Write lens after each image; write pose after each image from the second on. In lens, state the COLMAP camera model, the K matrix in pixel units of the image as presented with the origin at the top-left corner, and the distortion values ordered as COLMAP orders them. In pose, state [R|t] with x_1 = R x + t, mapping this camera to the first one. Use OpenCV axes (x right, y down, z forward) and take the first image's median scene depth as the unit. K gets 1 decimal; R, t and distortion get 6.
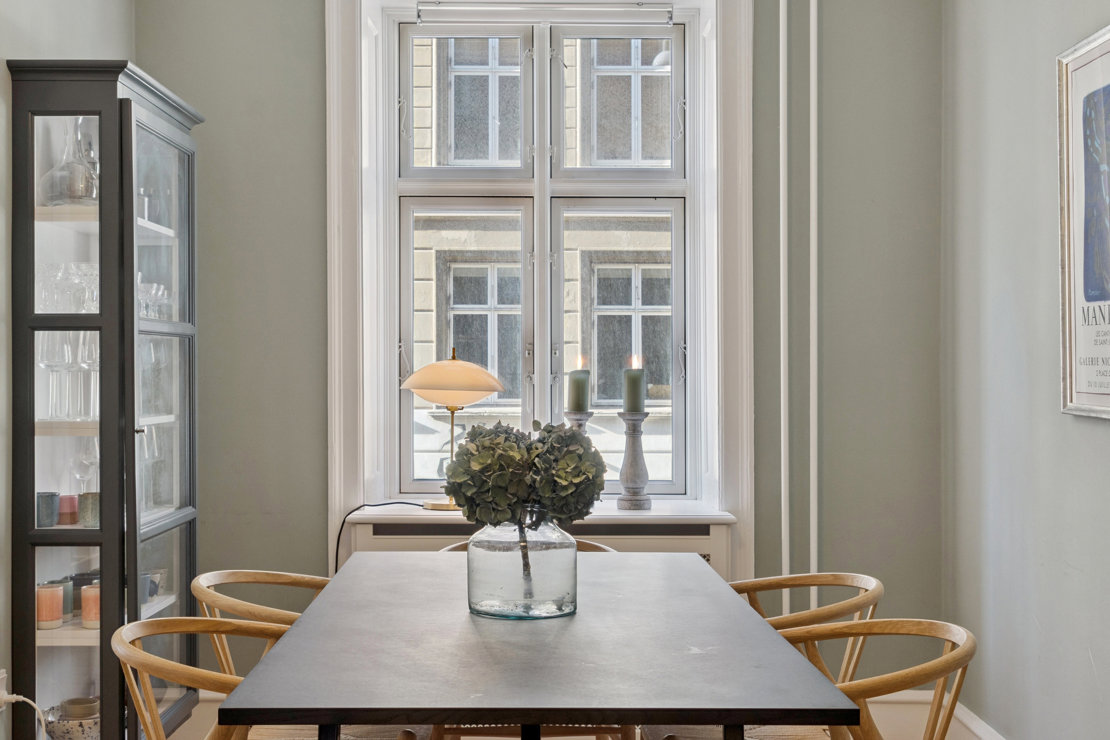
lens RADIAL K [[1526.6, 0, 551.7], [0, 1526.6, 347.1], [0, 0, 1]] dist [0.020137, -0.049741]
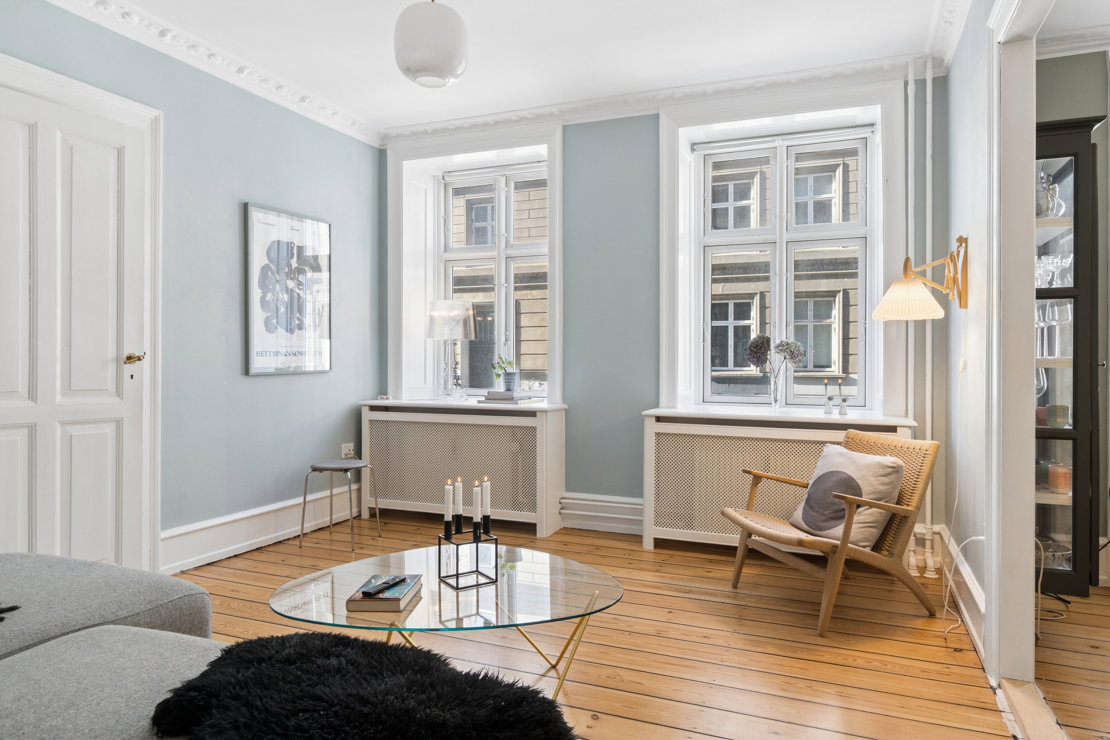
lens RADIAL K [[719.6, 0, 550.6], [0, 719.6, 359.7], [0, 0, 1]] dist [-0.001327, 0.000850]
pose [[0.923612, -0.000950, -0.383328, -0.473715], [0.006618, 0.999887, 0.013467, 0.035215], [0.383272, -0.014975, 0.923514, 0.132000]]
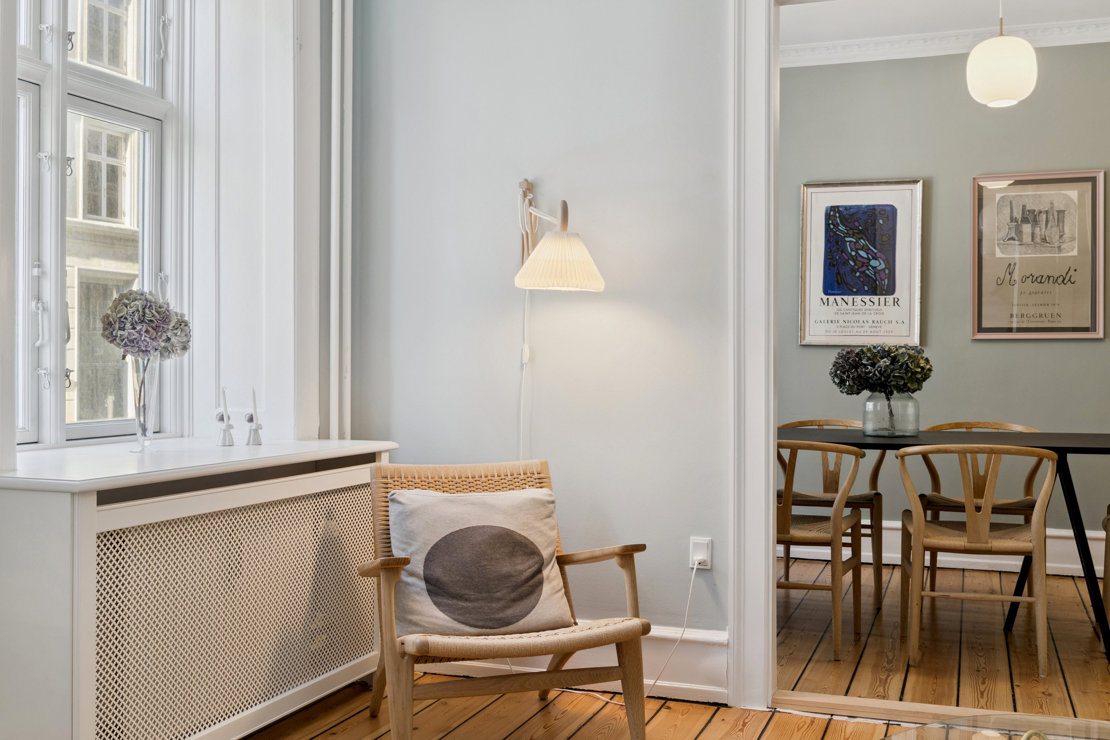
lens RADIAL K [[1128.5, 0, 559.9], [0, 1128.5, 369.4], [0, 0, 1]] dist [-0.013693, -0.016661]
pose [[0.337615, -0.010140, 0.941230, -1.220182], [-0.016021, 0.999735, 0.016517, 0.051711], [-0.941148, -0.020656, 0.337363, 0.702789]]
